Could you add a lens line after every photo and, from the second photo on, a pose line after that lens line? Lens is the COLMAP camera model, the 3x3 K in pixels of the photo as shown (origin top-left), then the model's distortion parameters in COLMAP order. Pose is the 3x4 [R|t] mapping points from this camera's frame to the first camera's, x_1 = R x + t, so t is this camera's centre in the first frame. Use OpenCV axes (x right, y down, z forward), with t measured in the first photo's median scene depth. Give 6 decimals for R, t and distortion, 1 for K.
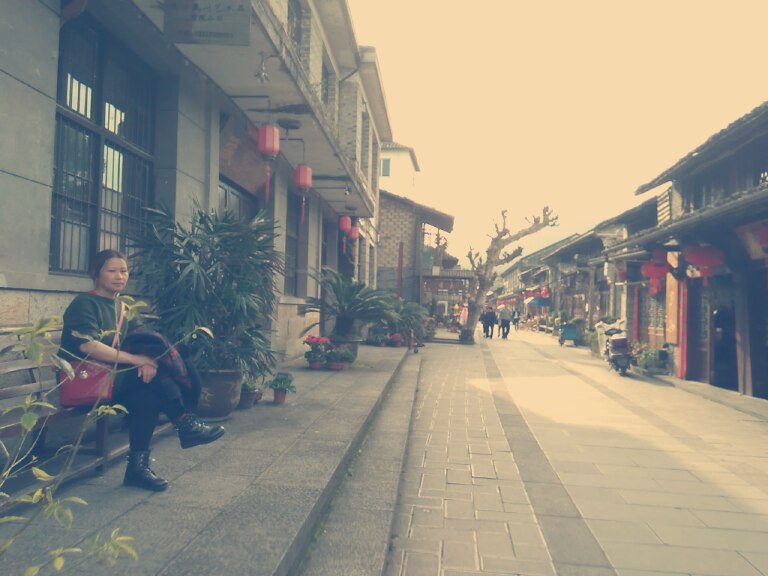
lens RADIAL K [[624.1, 0, 383.8], [0, 624.1, 288.2], [0, 0, 1]] dist [-0.000355, -0.000587]
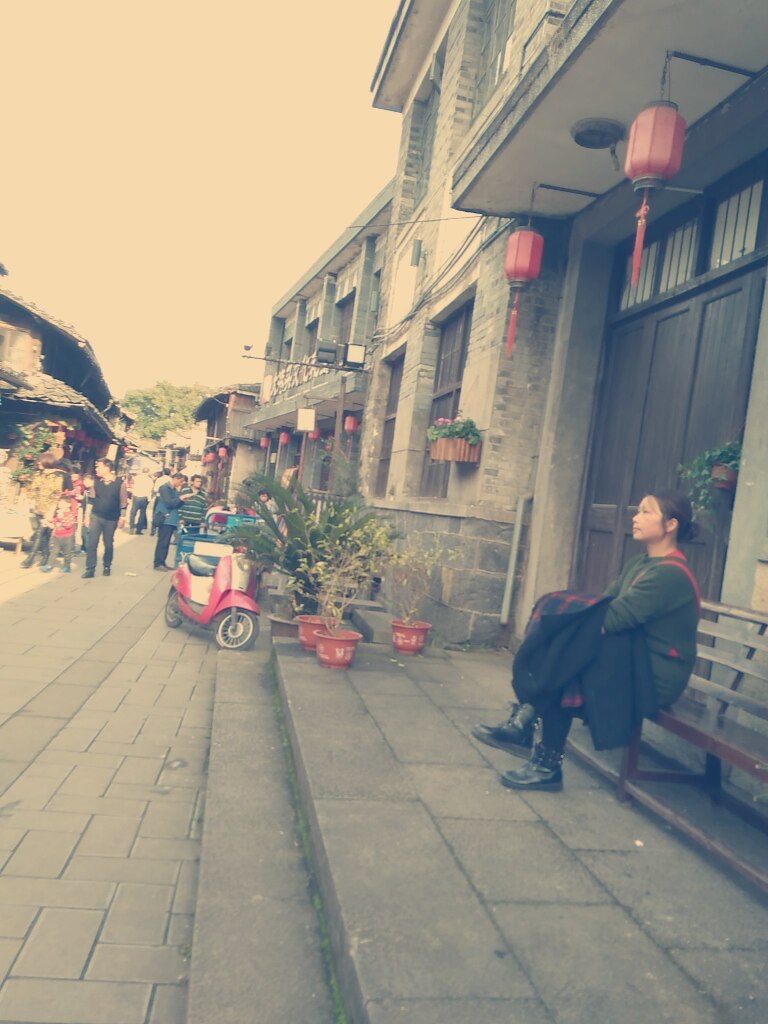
lens RADIAL K [[832.1, 0, 383.0], [0, 832.1, 512.9], [0, 0, 1]] dist [-0.000355, -0.000587]
pose [[-0.955011, -0.153366, -0.253835, 0.114213], [-0.152448, 0.988034, -0.023407, 0.038001], [0.254388, 0.016343, -0.966964, 2.075798]]
